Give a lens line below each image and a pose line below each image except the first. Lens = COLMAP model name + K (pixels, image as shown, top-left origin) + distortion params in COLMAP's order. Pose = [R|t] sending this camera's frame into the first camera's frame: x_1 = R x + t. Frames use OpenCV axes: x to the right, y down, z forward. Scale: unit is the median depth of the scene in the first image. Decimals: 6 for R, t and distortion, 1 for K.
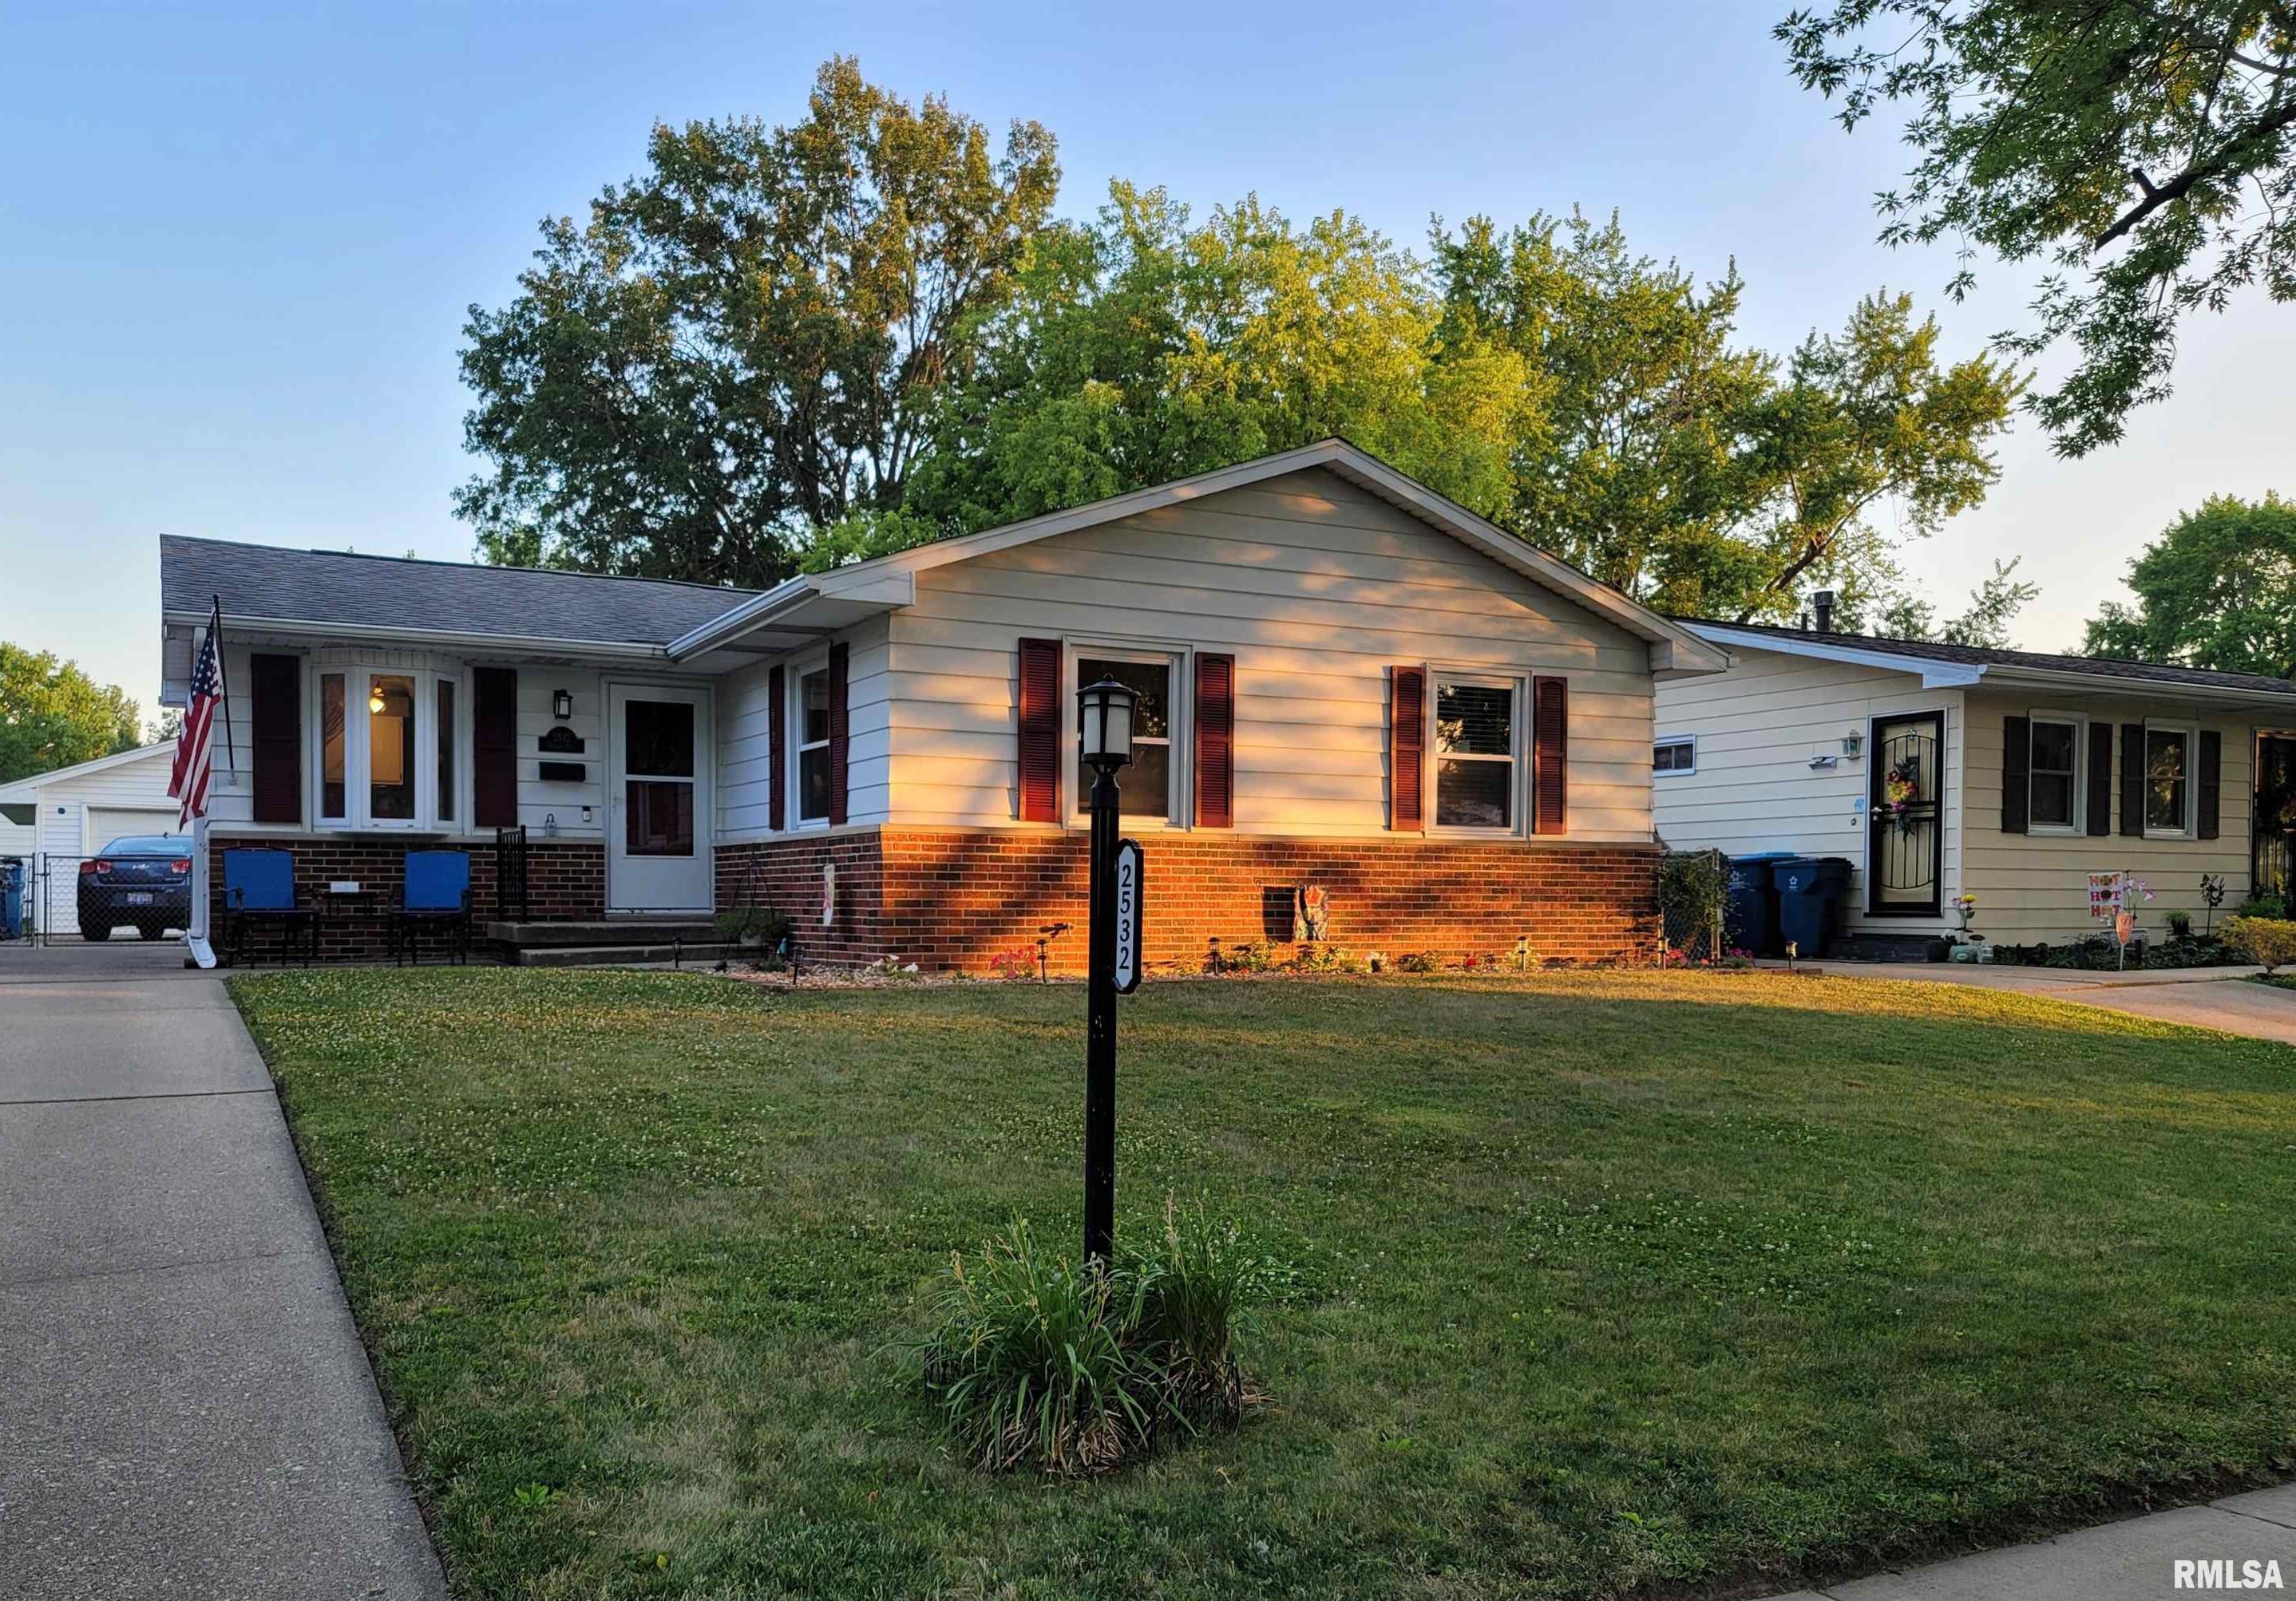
lens RADIAL K [[1795.5, 0, 1144.2], [0, 1795.5, 925.2], [0, 0, 1]] dist [0.049451, -0.000472]
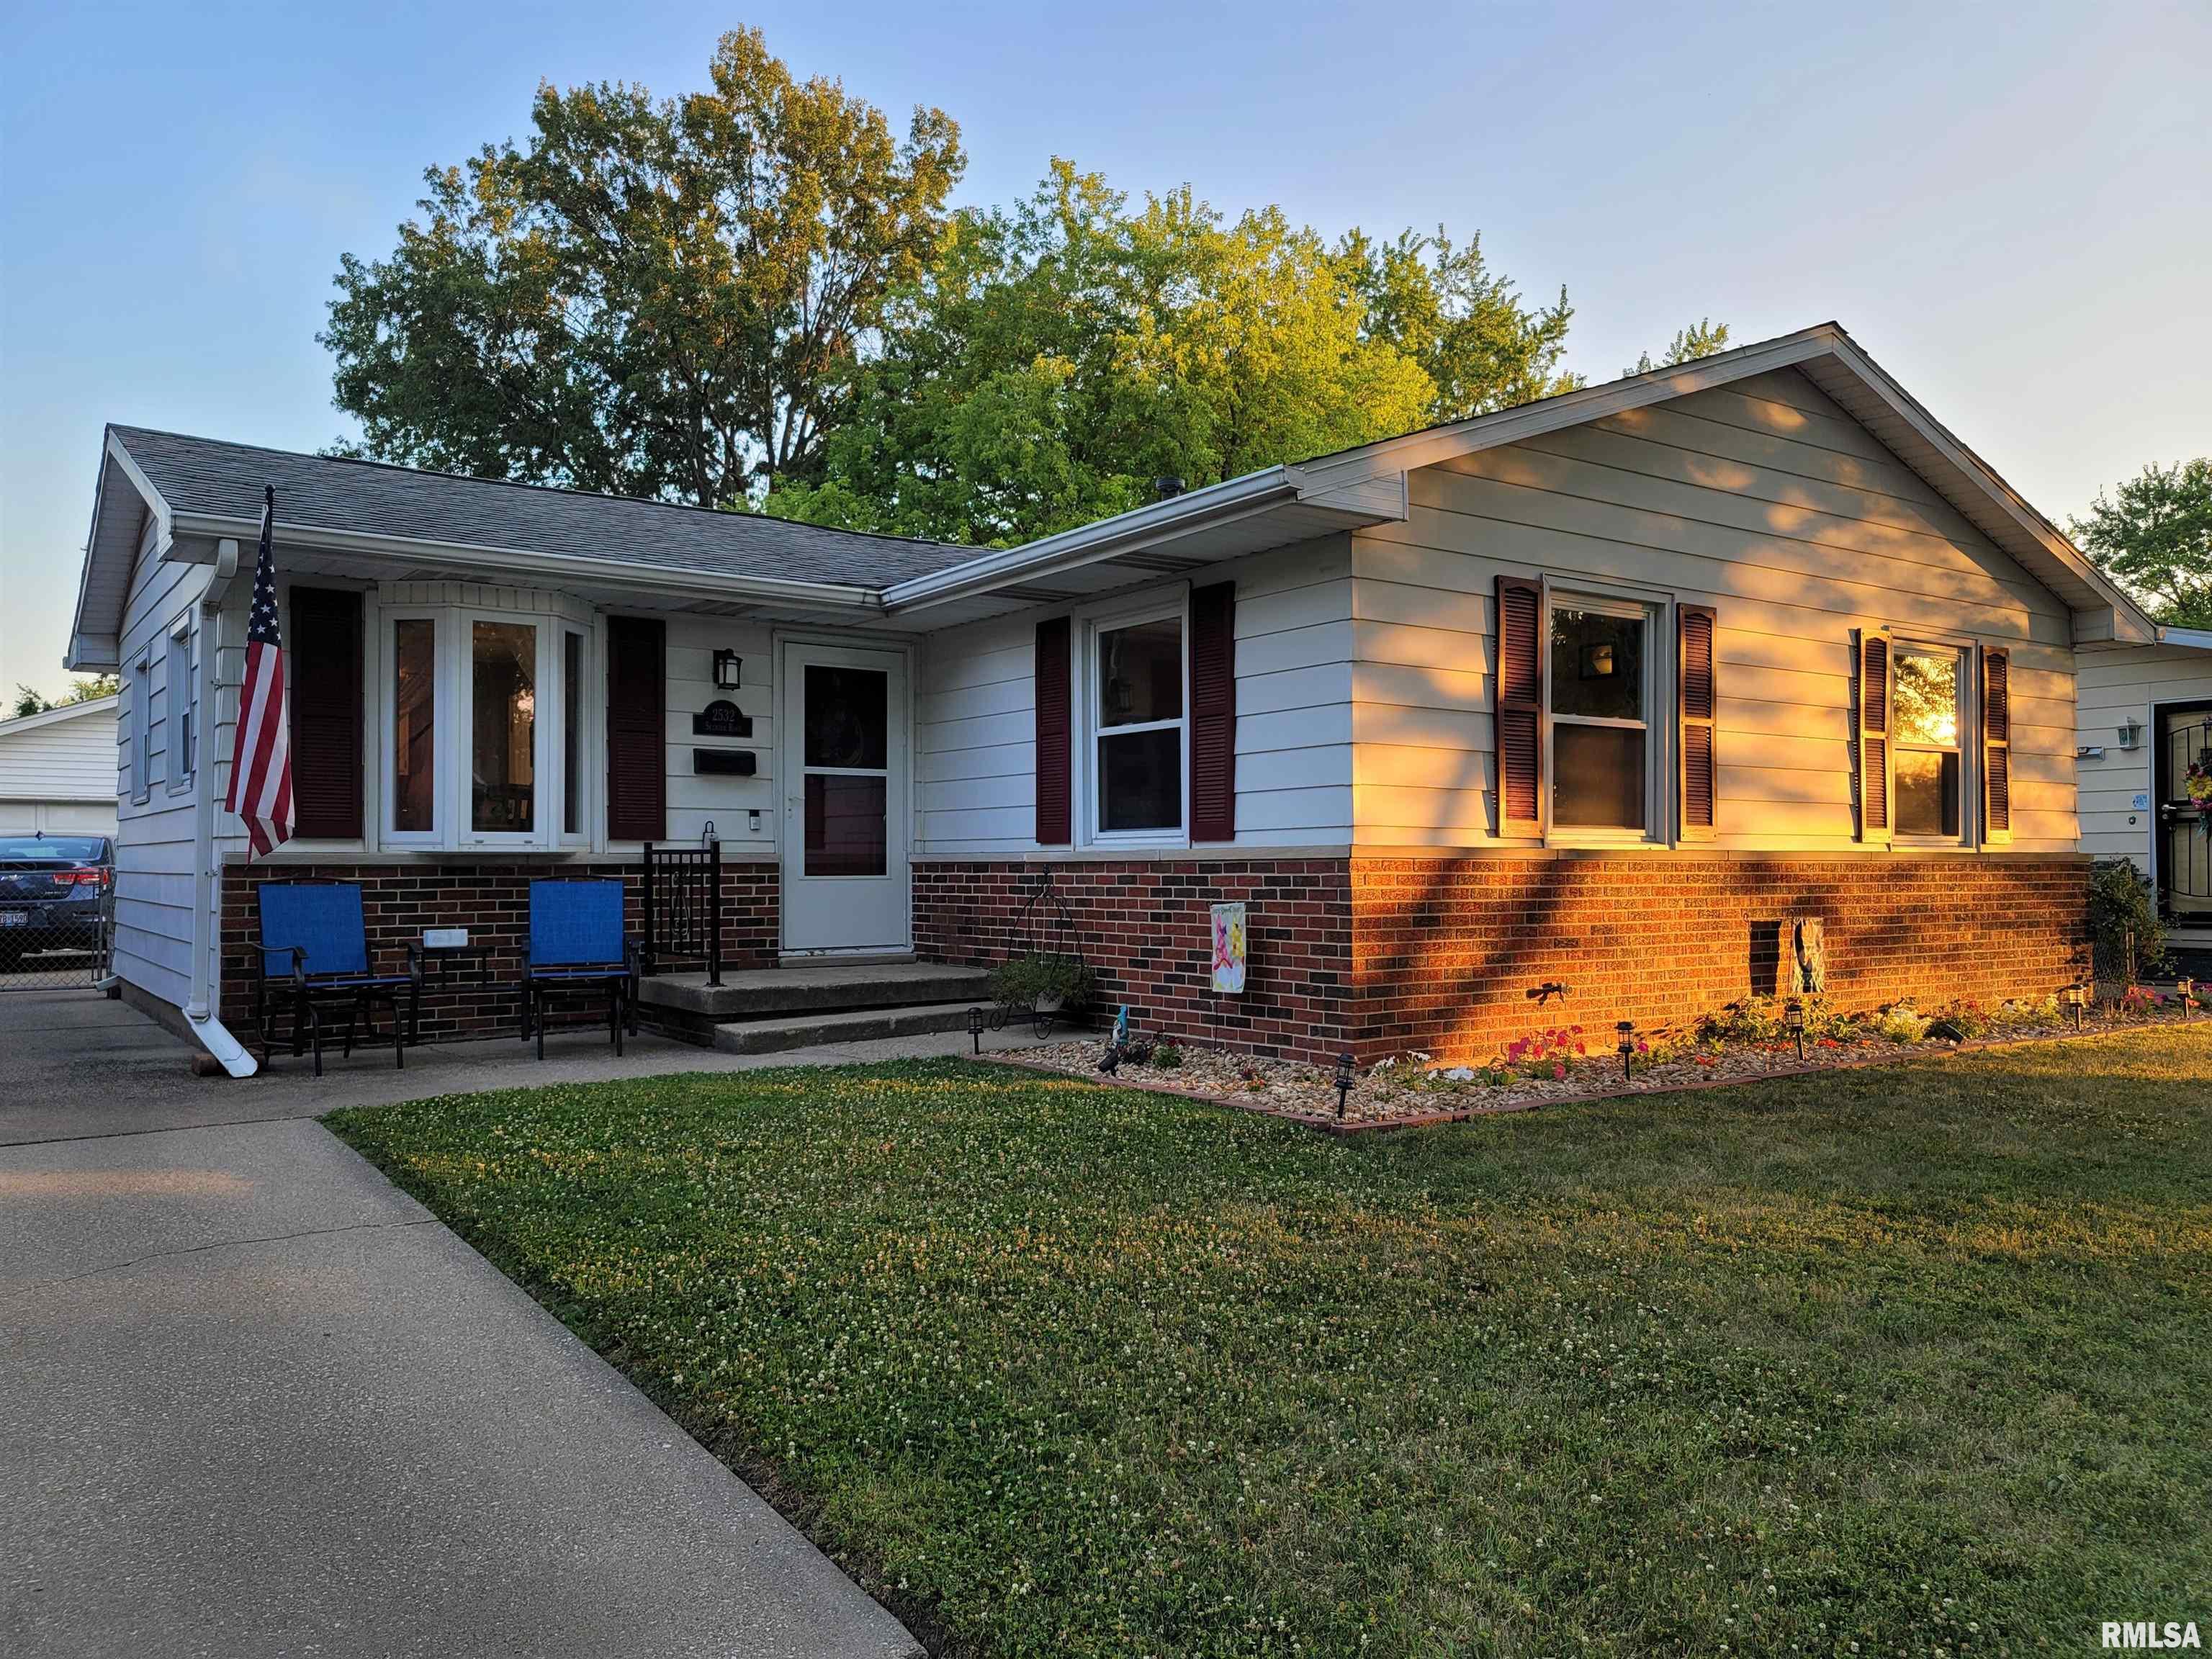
lens RADIAL K [[1600.8, 0, 1148.4], [0, 1600.8, 834.9], [0, 0, 1]] dist [0.052128, 0.001849]
pose [[0.988702, -0.003162, 0.149860, -0.250205], [0.008227, 0.999415, -0.033189, -0.033349], [-0.149667, 0.034047, 0.988150, 0.339971]]
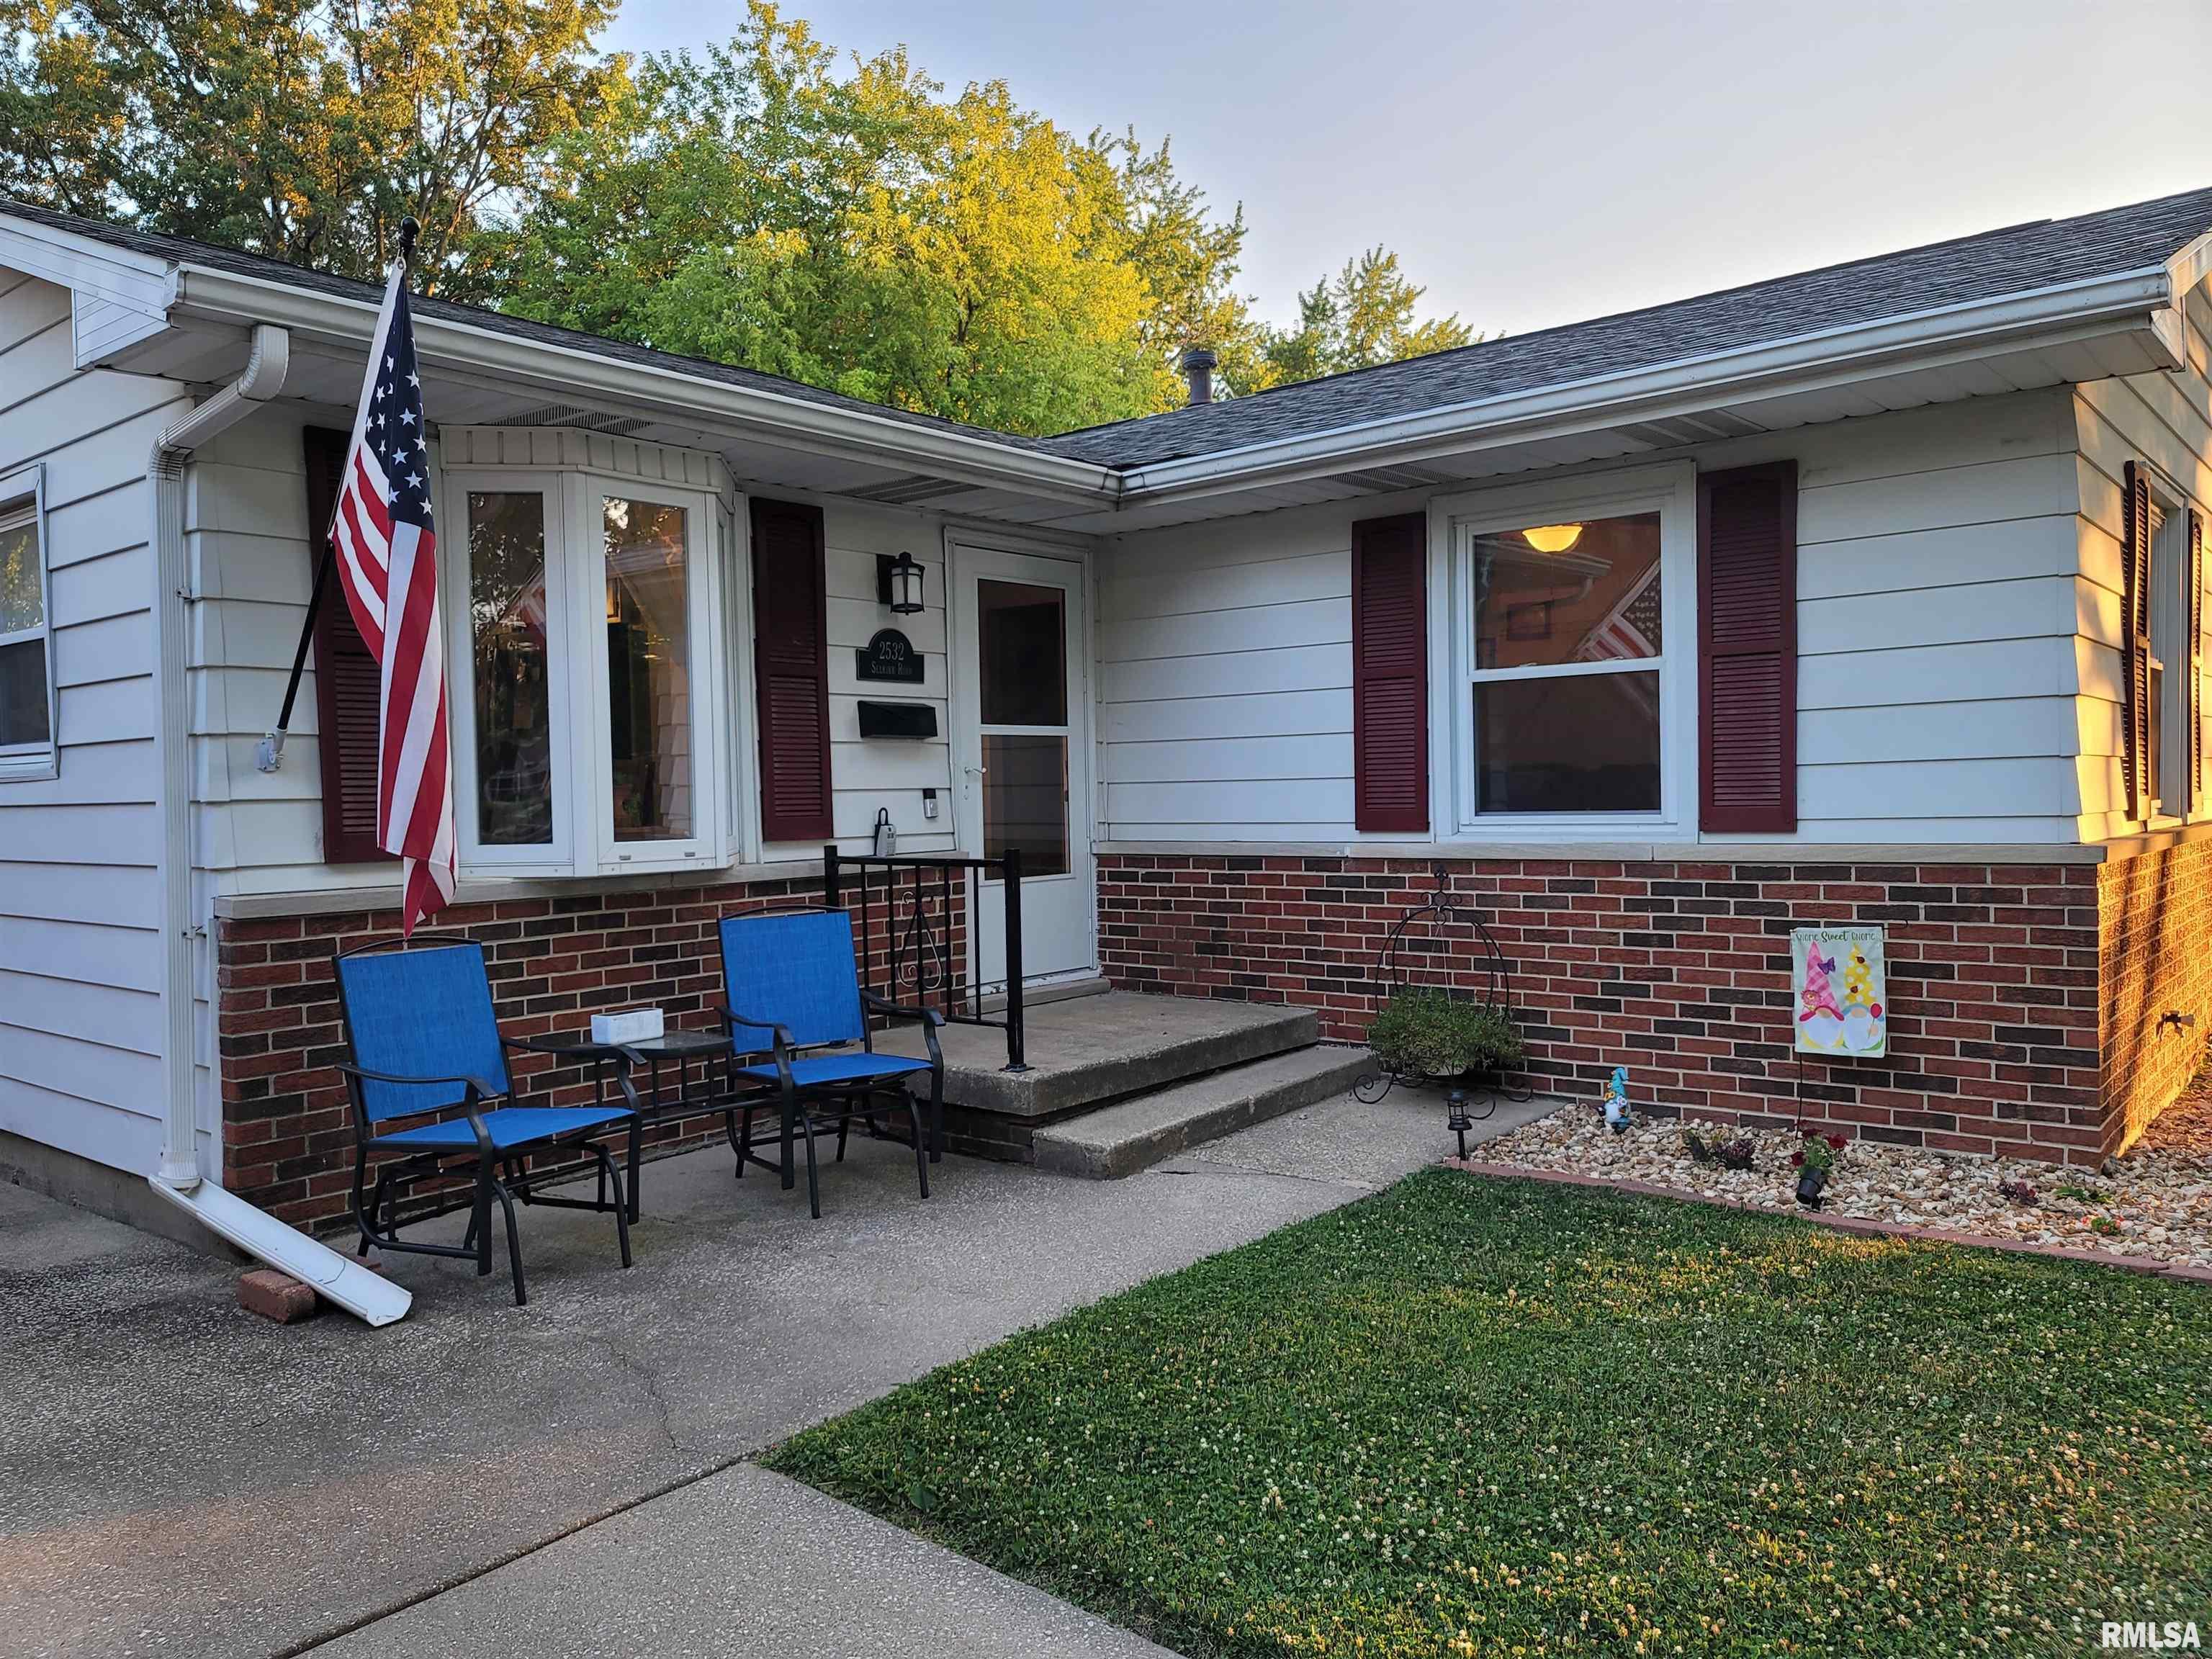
lens RADIAL K [[1593.1, 0, 1106.0], [0, 1593.1, 829.5], [0, 0, 1]] dist [0.056293, 0.001552]
pose [[0.924493, -0.033335, 0.379738, -0.433470], [0.030016, 0.999442, 0.014659, -0.059998], [-0.380015, -0.002154, 0.924978, 0.575088]]
